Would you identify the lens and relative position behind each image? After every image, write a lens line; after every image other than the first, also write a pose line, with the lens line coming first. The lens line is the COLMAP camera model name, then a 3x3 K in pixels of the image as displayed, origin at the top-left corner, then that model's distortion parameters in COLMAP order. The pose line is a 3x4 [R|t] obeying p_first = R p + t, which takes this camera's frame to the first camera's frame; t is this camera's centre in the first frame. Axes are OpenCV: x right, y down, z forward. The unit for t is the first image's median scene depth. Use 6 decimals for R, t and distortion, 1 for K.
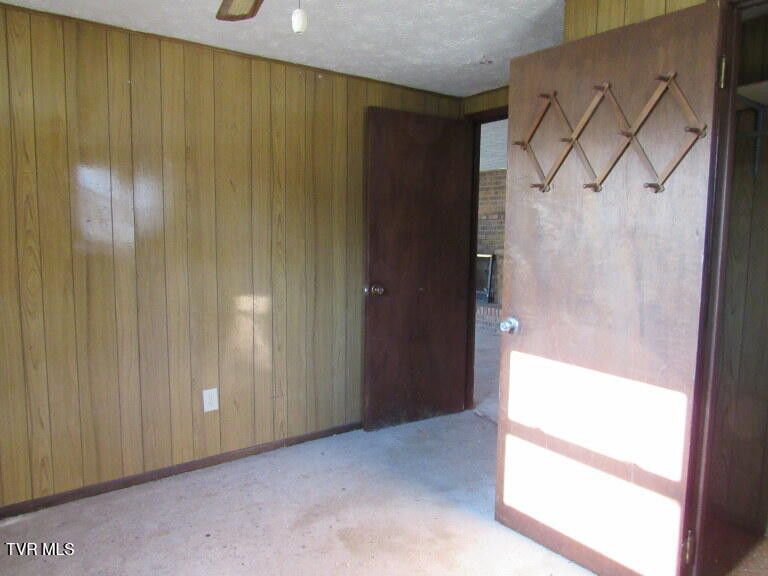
lens RADIAL K [[548.3, 0, 385.7], [0, 548.3, 286.4], [0, 0, 1]] dist [-0.032928, 0.009902]
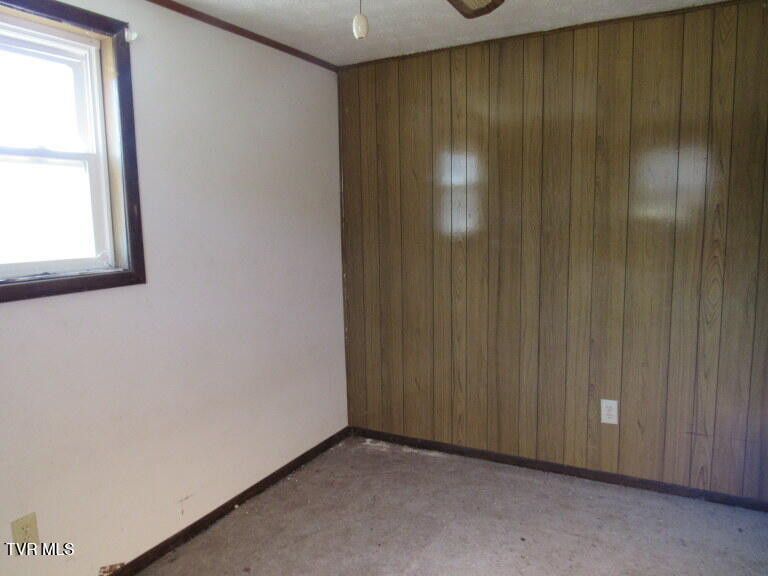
lens RADIAL K [[548.3, 0, 408.8], [0, 548.3, 291.0], [0, 0, 1]] dist [-0.032928, 0.009902]
pose [[0.419821, 0.098170, -0.902282, 0.359693], [-0.068968, 0.994709, 0.076137, -0.041750], [0.904983, 0.030265, 0.424371, 0.316335]]
